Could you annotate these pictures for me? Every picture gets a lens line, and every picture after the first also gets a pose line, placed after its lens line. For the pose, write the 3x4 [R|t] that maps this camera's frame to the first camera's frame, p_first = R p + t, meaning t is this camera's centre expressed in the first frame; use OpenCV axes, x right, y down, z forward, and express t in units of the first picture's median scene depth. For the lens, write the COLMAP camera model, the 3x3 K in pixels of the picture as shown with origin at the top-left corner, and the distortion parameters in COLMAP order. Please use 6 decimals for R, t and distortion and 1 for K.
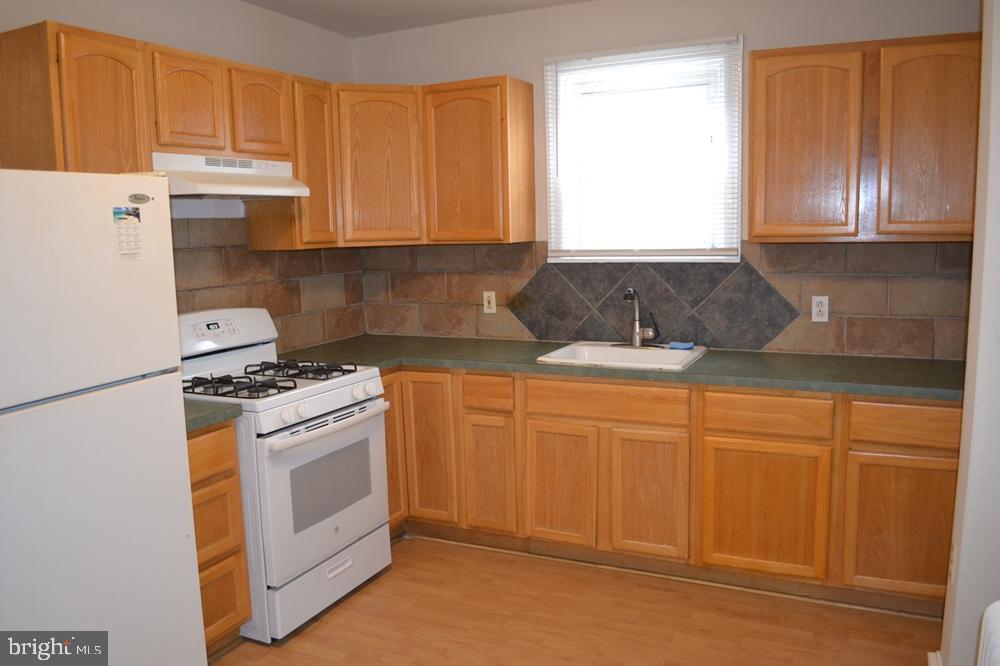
lens RADIAL K [[802.2, 0, 493.5], [0, 802.2, 333.0], [0, 0, 1]] dist [-0.077158, 0.004992]
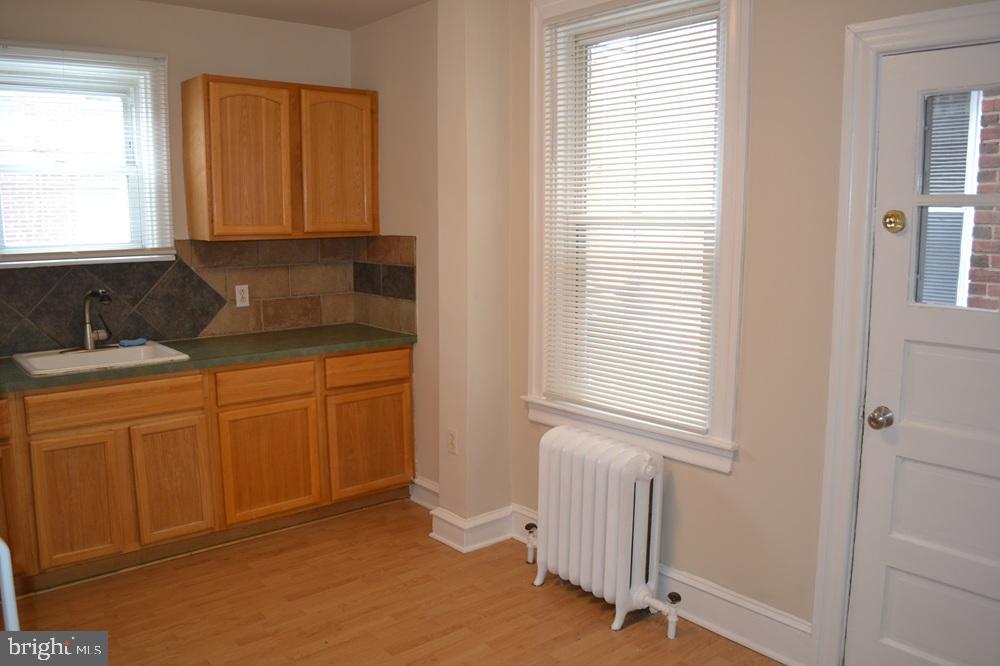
lens RADIAL K [[802.2, 0, 493.5], [0, 802.2, 333.0], [0, 0, 1]] dist [-0.077158, 0.004992]
pose [[0.416584, -0.111289, 0.902260, -0.521860], [0.117099, 0.990780, 0.068141, -0.012258], [-0.901524, 0.077267, 0.425775, 0.148242]]
